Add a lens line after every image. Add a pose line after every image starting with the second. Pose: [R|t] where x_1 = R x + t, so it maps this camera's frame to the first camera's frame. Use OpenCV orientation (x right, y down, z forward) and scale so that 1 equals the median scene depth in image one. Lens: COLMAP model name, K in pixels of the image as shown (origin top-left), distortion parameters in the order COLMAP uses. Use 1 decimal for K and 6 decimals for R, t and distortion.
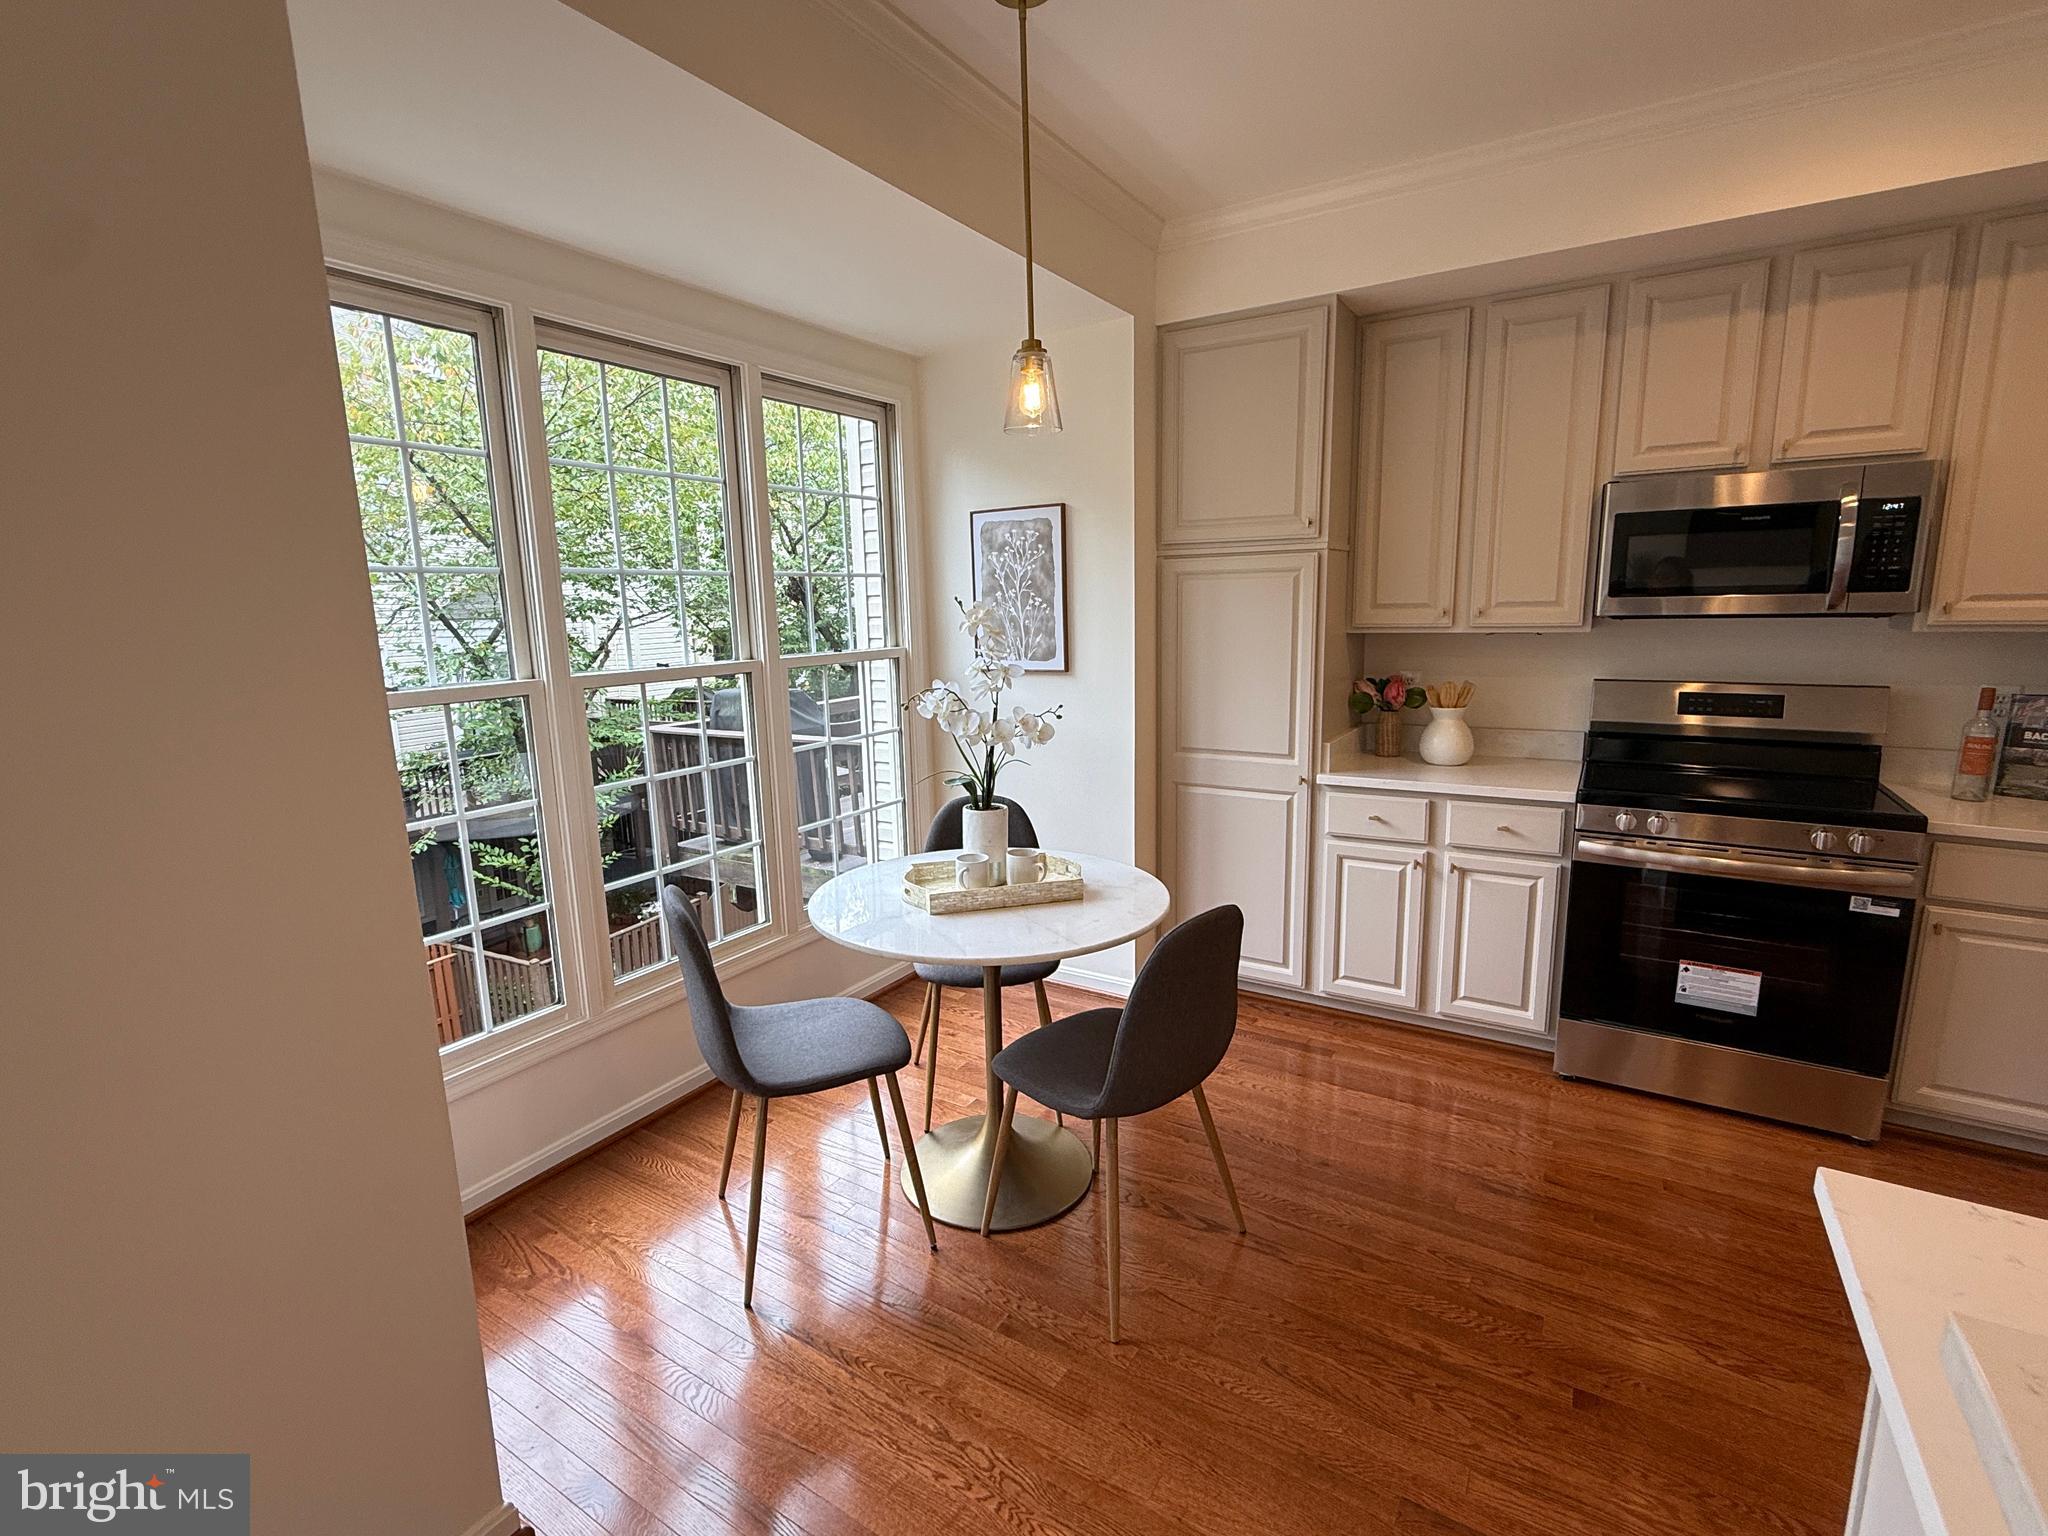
lens RADIAL K [[959.9, 0, 1005.2], [0, 959.9, 768.2], [0, 0, 1]] dist [-0.001490, 0.000681]
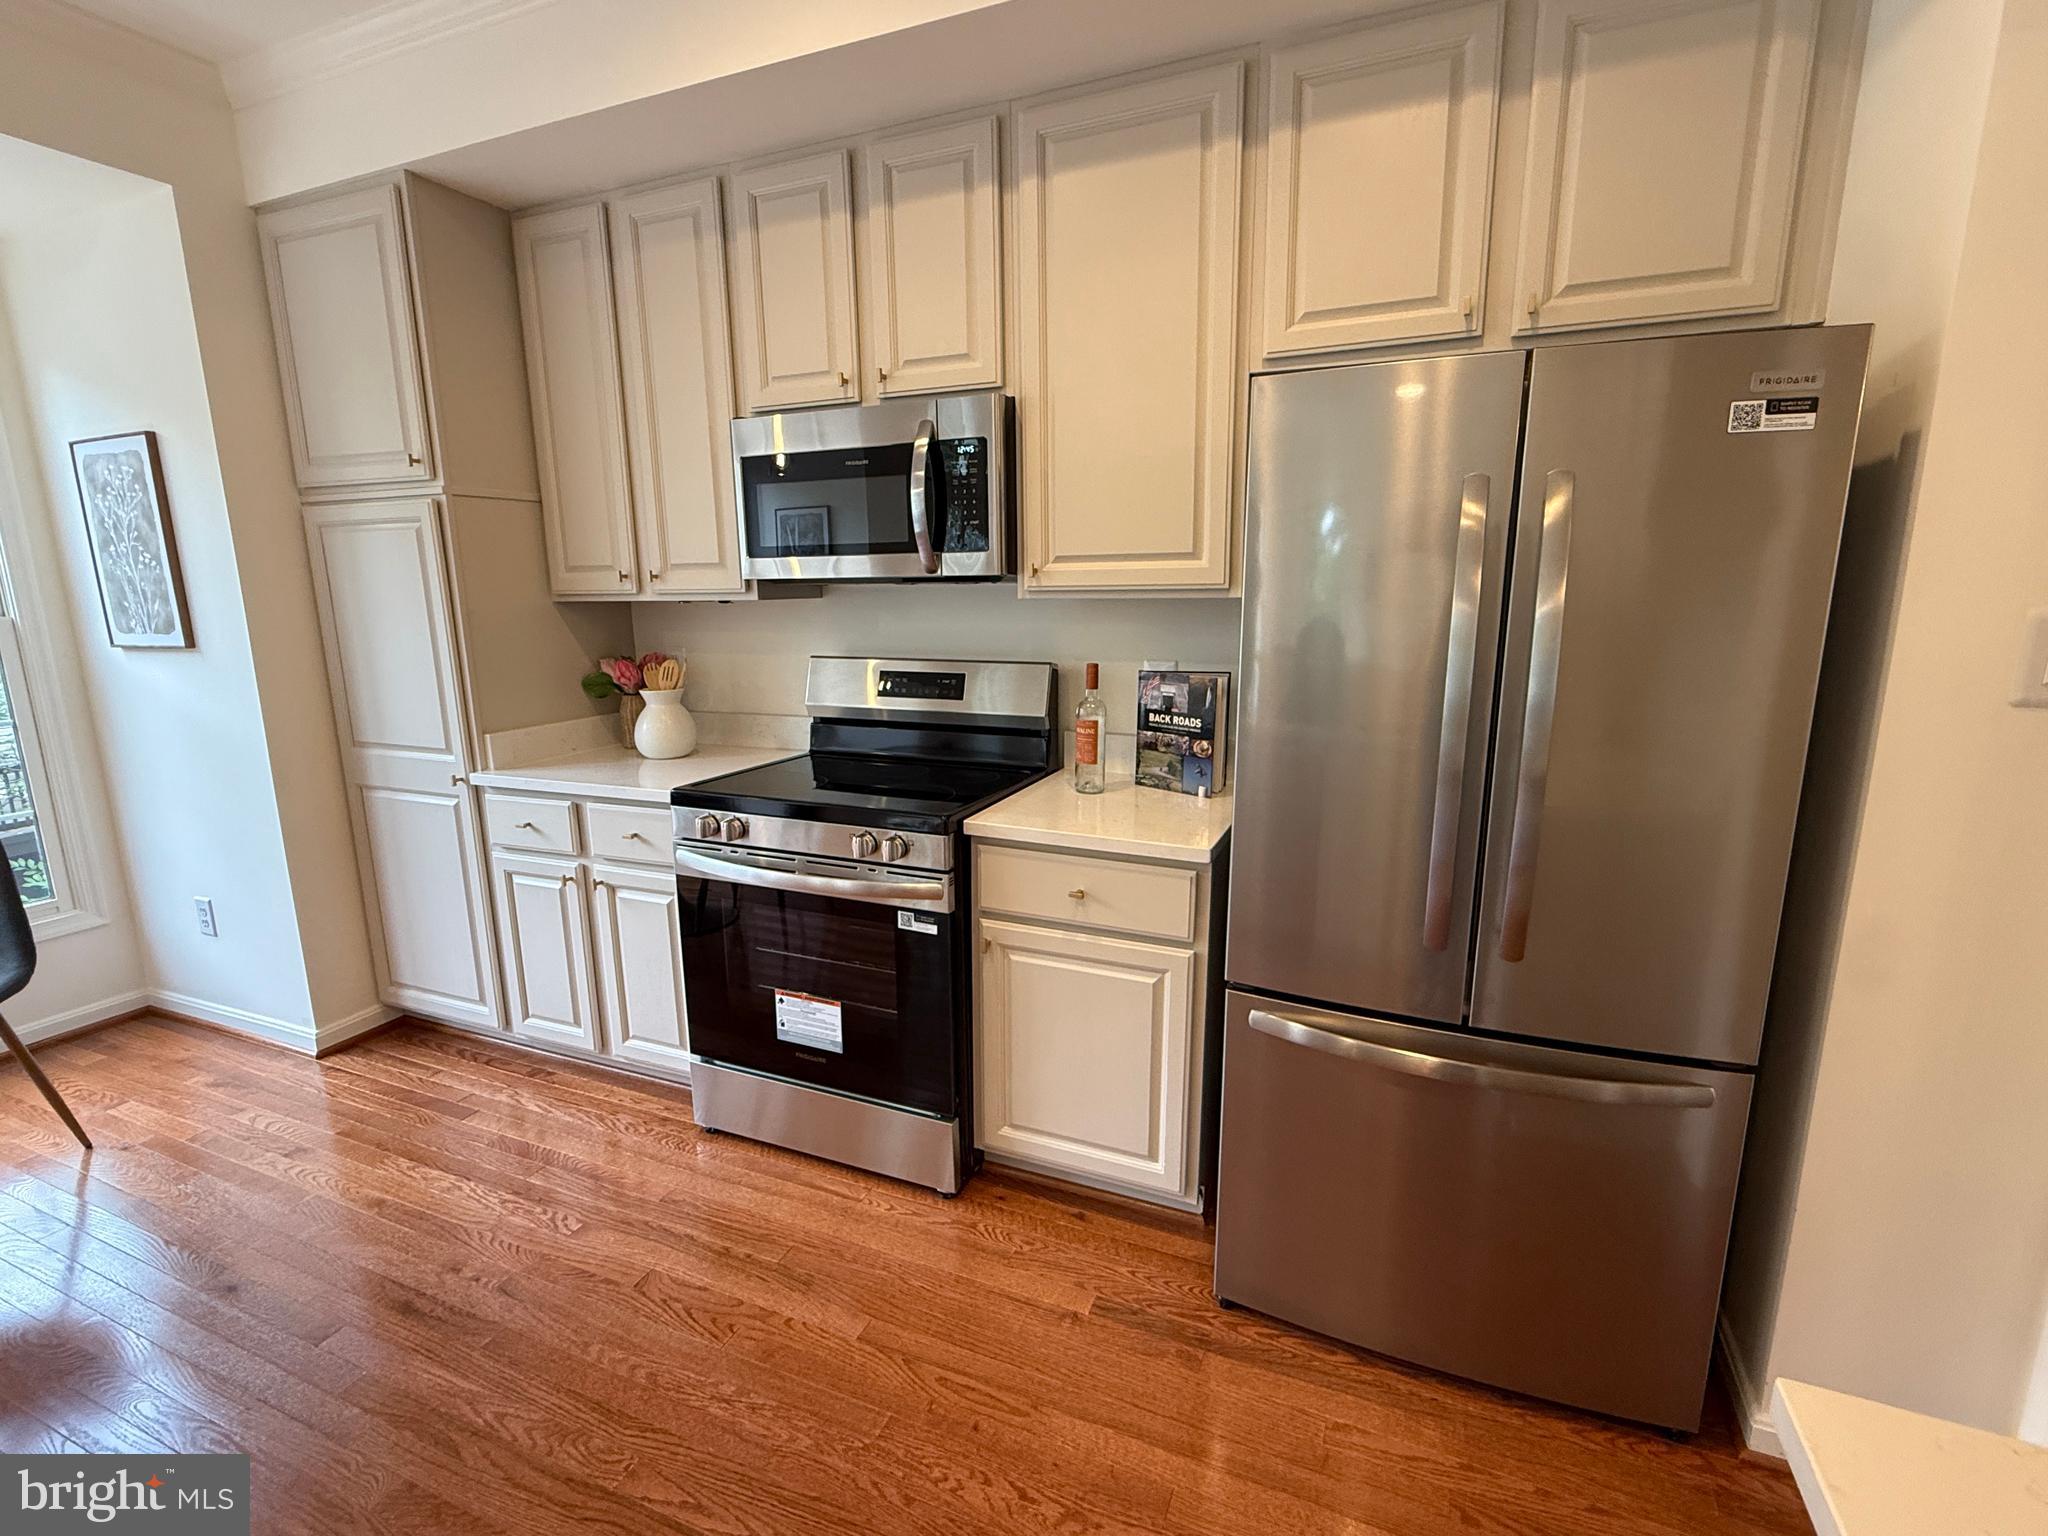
lens RADIAL K [[959.9, 0, 1043.7], [0, 959.9, 772.7], [0, 0, 1]] dist [-0.001490, 0.000681]
pose [[0.986804, -0.020027, 0.160674, 0.702011], [0.017044, 0.999656, 0.019923, -0.002103], [-0.161018, -0.016922, 0.986806, 0.120240]]
